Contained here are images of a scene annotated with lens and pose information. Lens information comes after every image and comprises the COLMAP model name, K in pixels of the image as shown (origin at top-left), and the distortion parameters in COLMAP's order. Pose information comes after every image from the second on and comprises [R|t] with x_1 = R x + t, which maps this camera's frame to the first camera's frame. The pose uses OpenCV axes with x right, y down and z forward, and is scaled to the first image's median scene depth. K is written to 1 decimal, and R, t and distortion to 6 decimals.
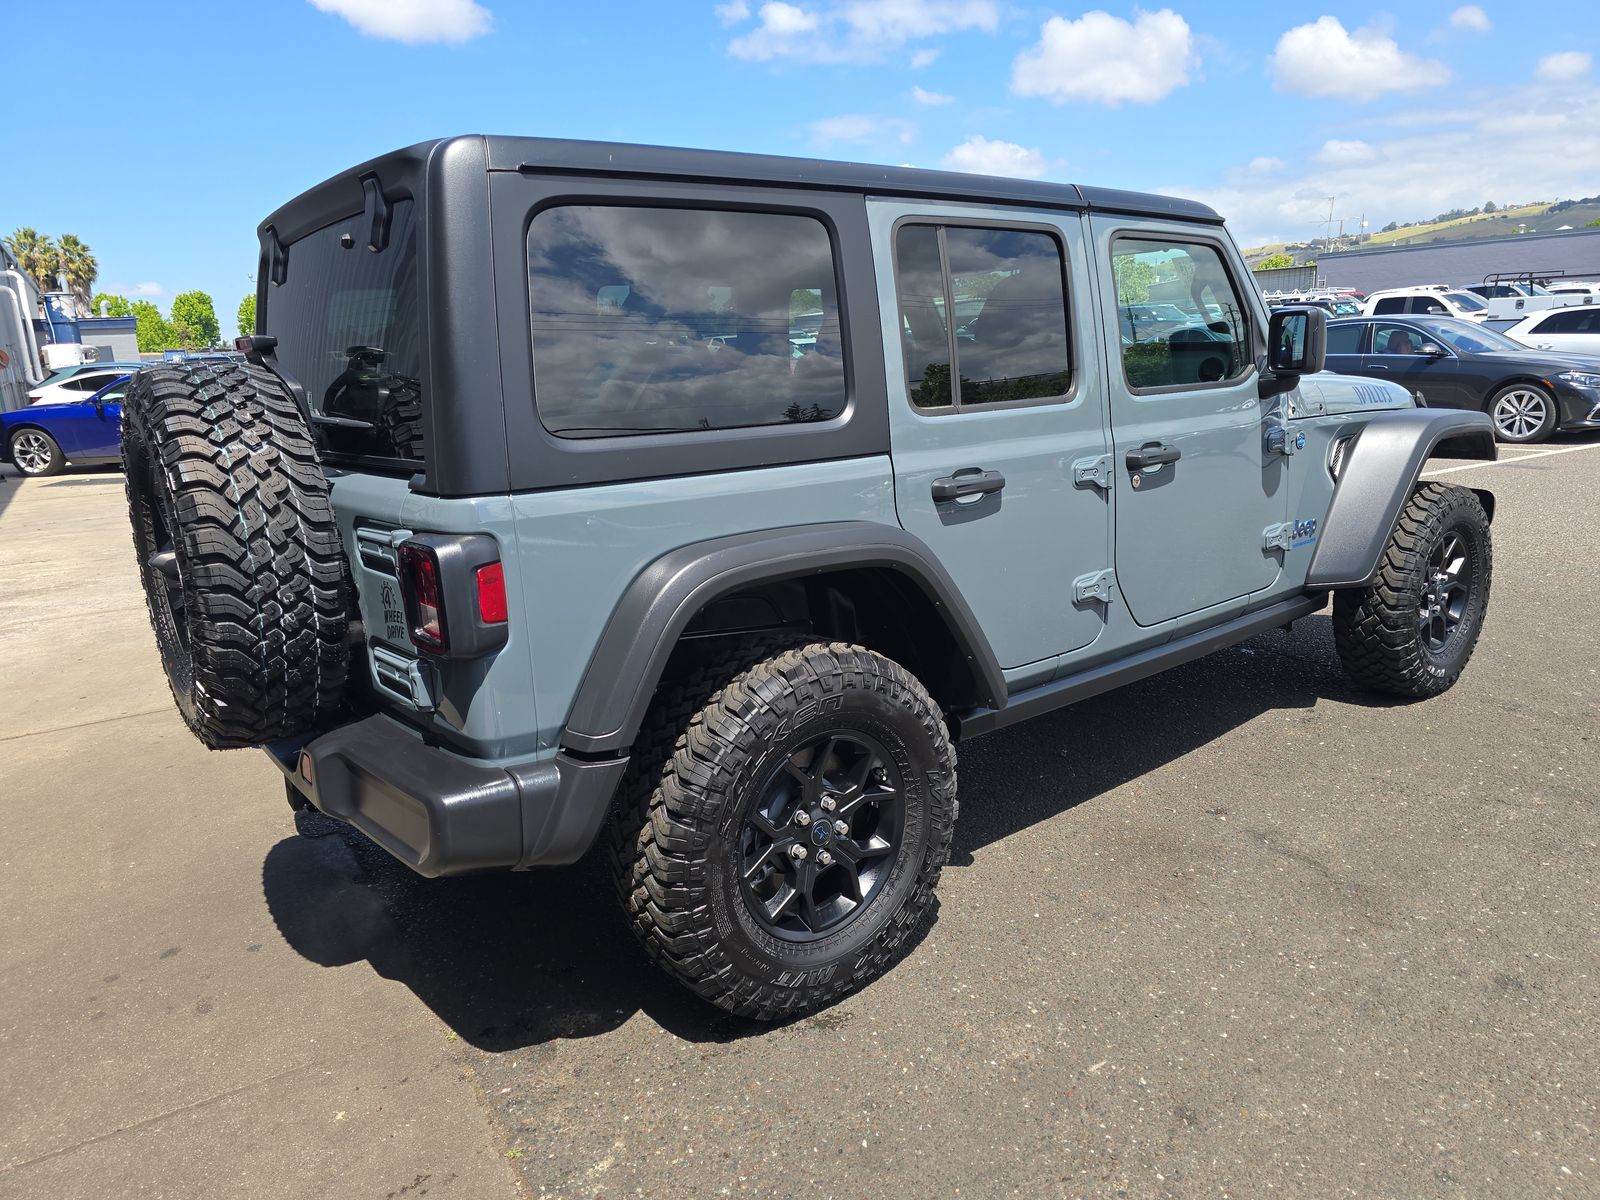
lens RADIAL K [[1051.7, 0, 800.0], [0, 1051.7, 600.0], [0, 0, 1]] dist [0.035110, 0.000002]
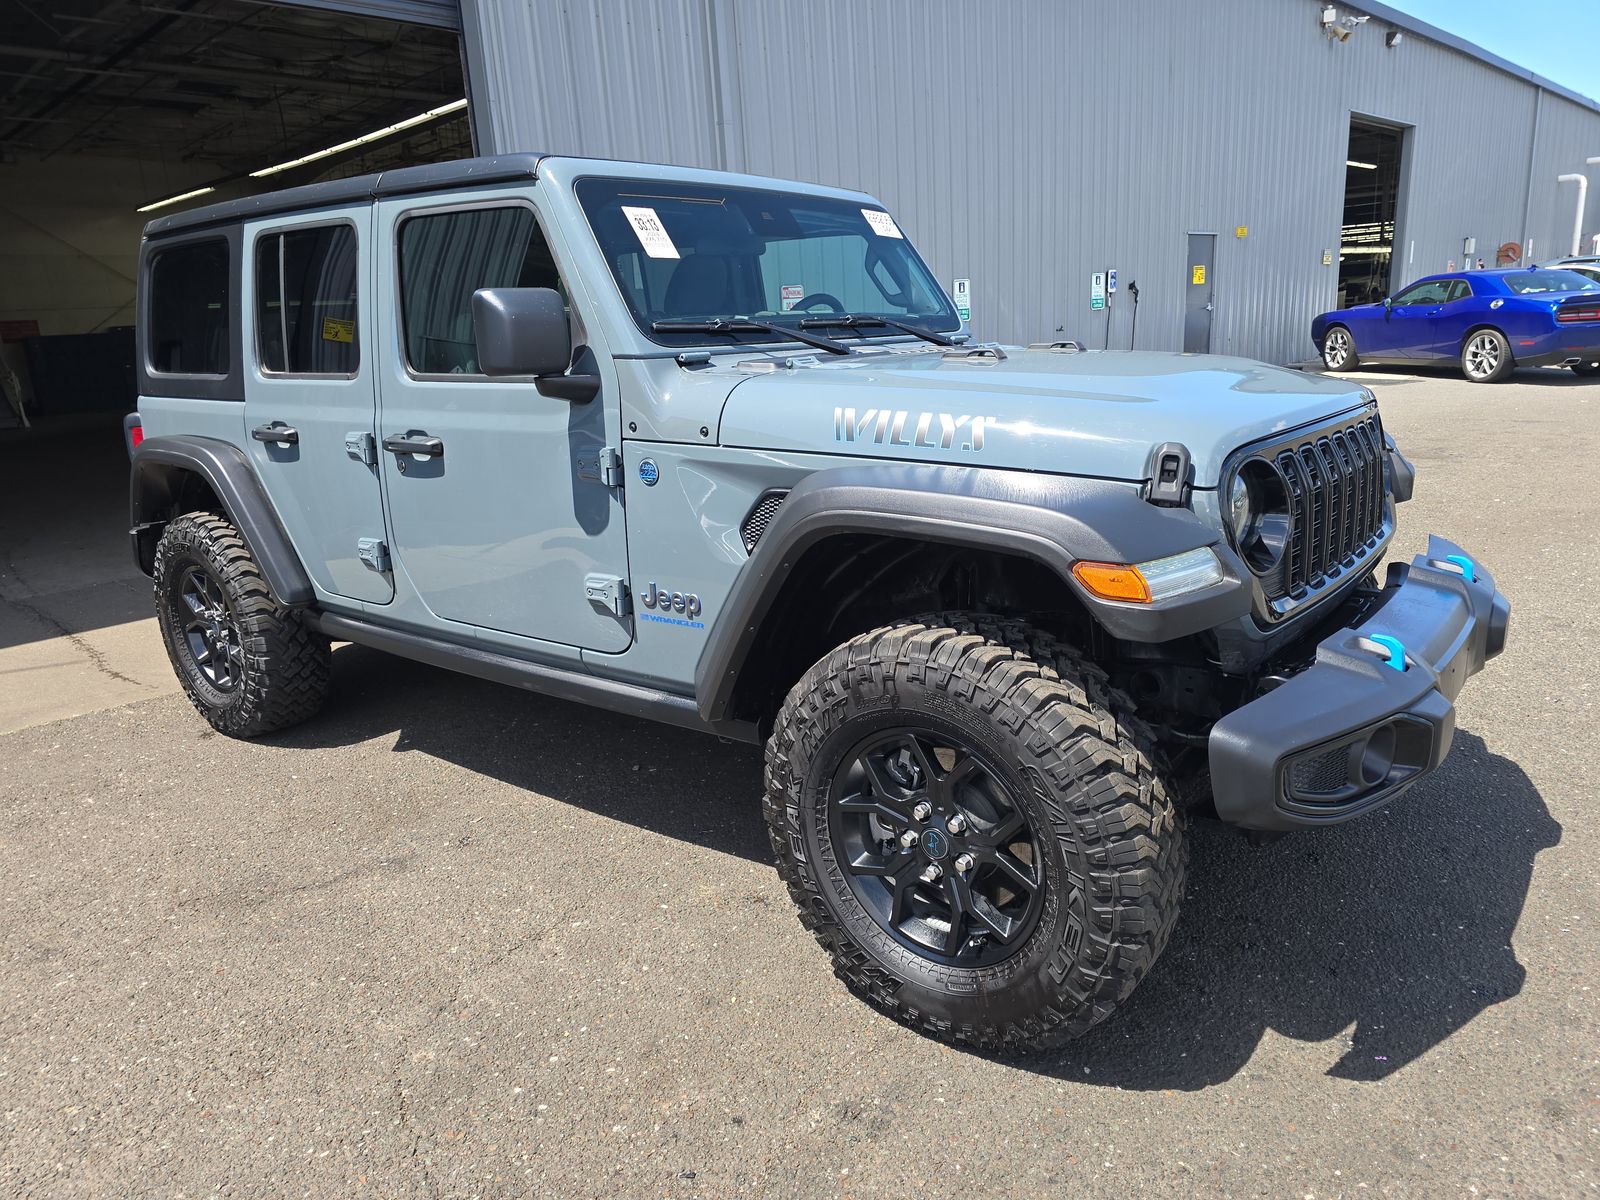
lens RADIAL K [[1064.2, 0, 800.0], [0, 1064.2, 600.0], [0, 0, 1]] dist [0.089247, 0.000692]
pose [[0.249307, 0.277049, -0.927949, 1.372440], [-0.196365, 0.952762, 0.231700, -0.296135], [0.948307, 0.124453, 0.291933, 1.044218]]
